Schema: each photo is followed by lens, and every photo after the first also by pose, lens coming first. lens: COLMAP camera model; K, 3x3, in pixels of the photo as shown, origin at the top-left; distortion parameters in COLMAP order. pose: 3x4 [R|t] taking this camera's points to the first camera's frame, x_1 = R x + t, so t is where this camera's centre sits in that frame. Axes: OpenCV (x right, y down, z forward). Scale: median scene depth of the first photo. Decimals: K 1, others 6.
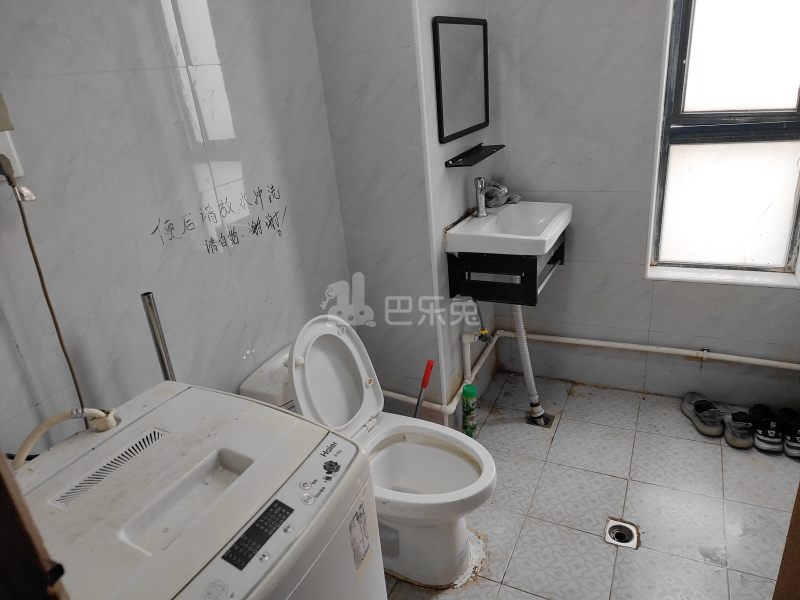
lens RADIAL K [[577.6, 0, 388.9], [0, 577.6, 305.9], [0, 0, 1]] dist [-0.001222, 0.017341]
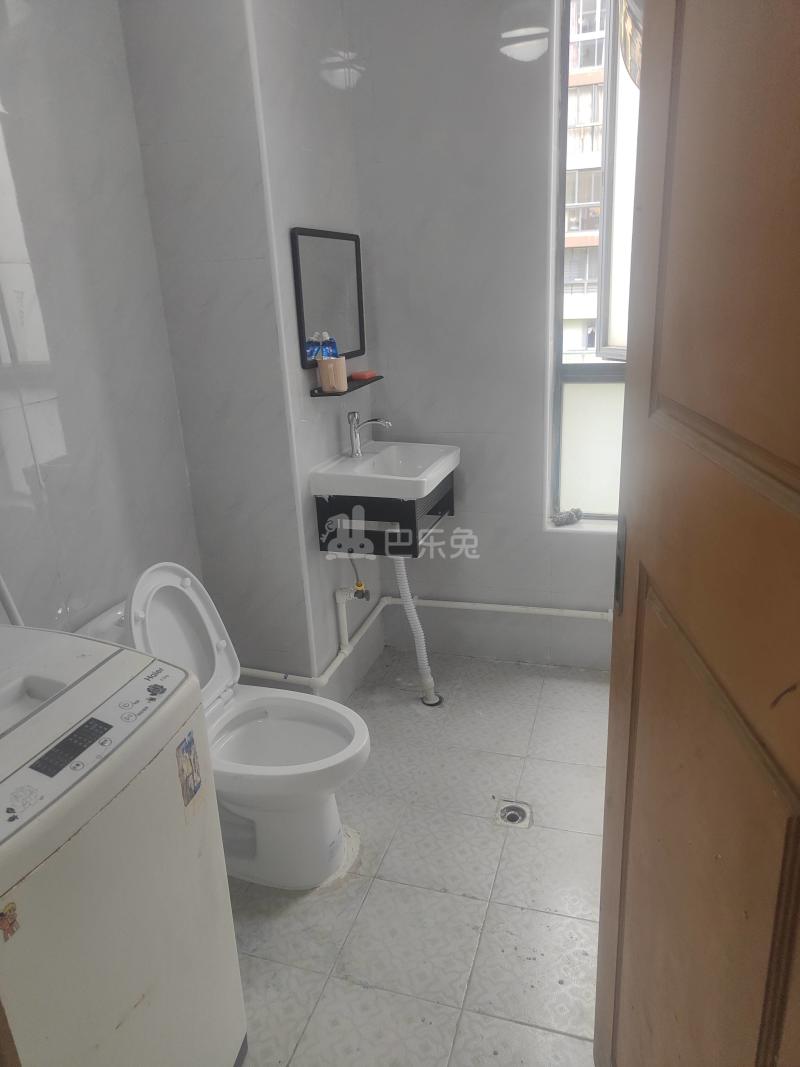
lens RADIAL K [[776.2, 0, 419.9], [0, 776.2, 534.8], [0, 0, 1]] dist [0.004765, 0.001459]
pose [[0.981049, 0.000113, 0.193760, 0.035422], [0.016372, 0.996375, -0.083476, 0.068019], [-0.193068, 0.085067, 0.977491, -0.155773]]
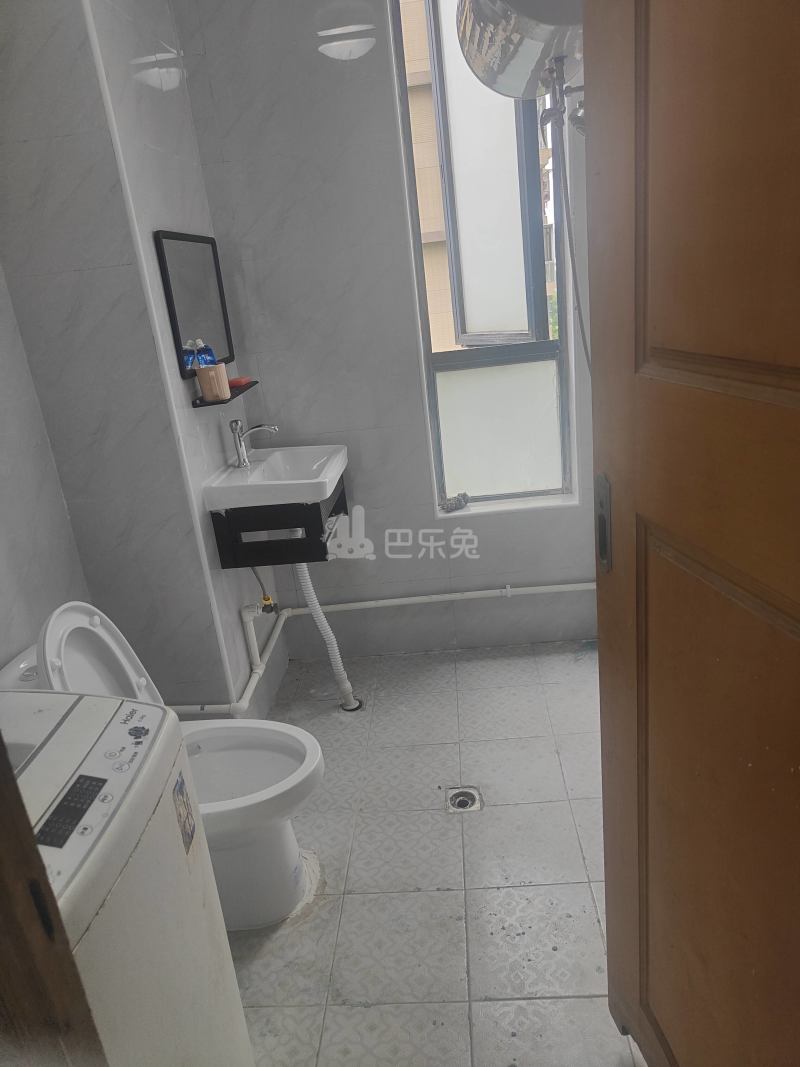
lens RADIAL K [[776.2, 0, 431.7], [0, 776.2, 522.8], [0, 0, 1]] dist [0.004765, 0.001459]
pose [[0.905258, -0.126339, 0.405643, -0.064432], [0.173890, 0.981309, -0.082432, 0.070975], [-0.387647, 0.145159, 0.910307, -0.111198]]
